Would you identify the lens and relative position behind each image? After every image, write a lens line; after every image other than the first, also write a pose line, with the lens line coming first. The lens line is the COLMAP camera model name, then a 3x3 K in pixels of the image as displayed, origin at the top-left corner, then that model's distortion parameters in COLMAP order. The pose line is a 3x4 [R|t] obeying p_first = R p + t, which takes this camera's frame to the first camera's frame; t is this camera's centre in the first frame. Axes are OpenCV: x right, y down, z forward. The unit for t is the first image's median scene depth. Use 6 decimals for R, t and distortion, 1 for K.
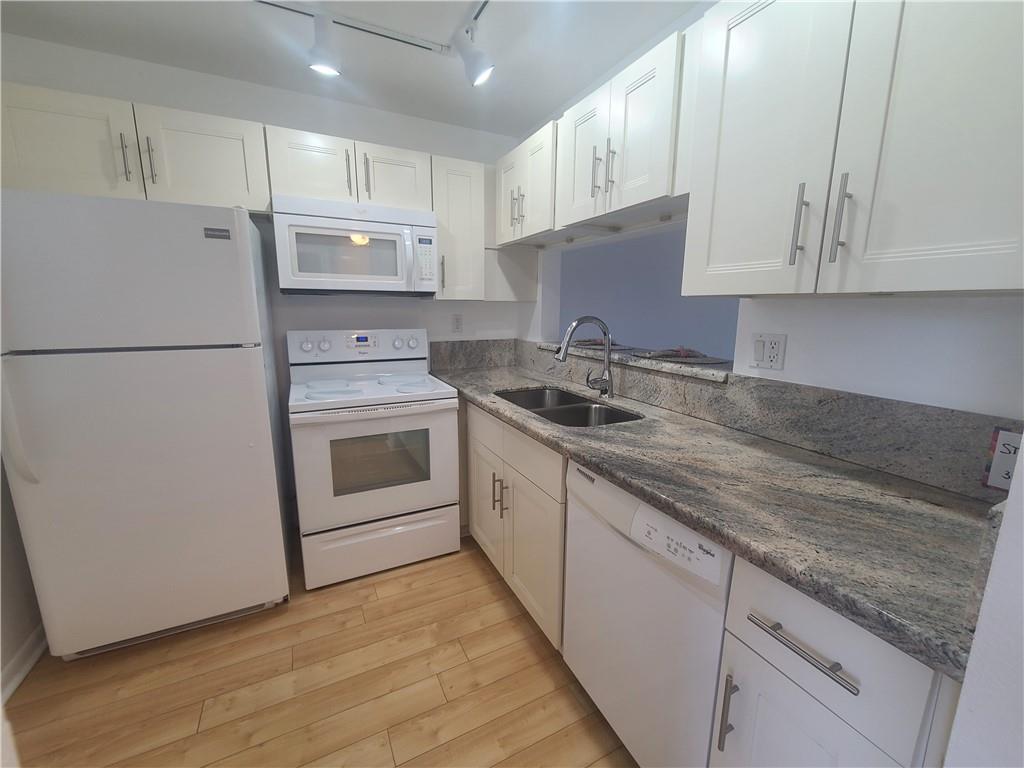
lens RADIAL K [[417.6, 0, 517.9], [0, 417.6, 387.9], [0, 0, 1]] dist [-0.001678, -0.000034]
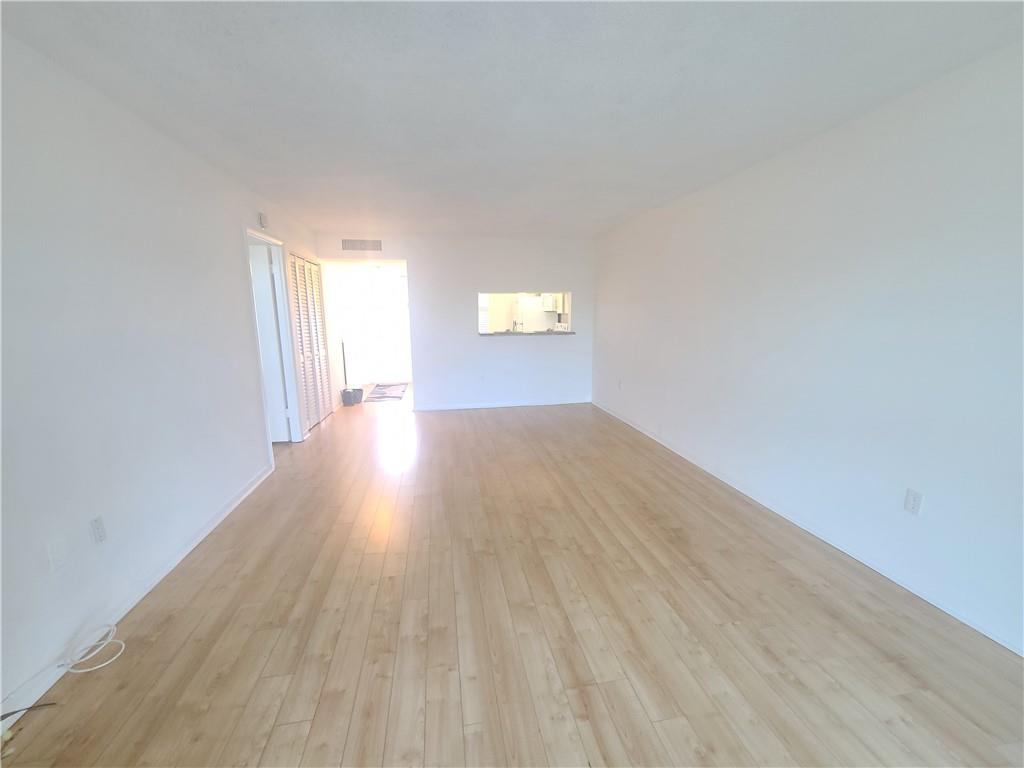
lens RADIAL K [[417.6, 0, 518.1], [0, 417.6, 388.3], [0, 0, 1]] dist [-0.001678, -0.000034]
pose [[-0.270825, 0.189929, -0.943706, 0.802598], [-0.159630, 0.957909, 0.238598, -0.325354], [0.949301, 0.215262, -0.229107, 1.131036]]
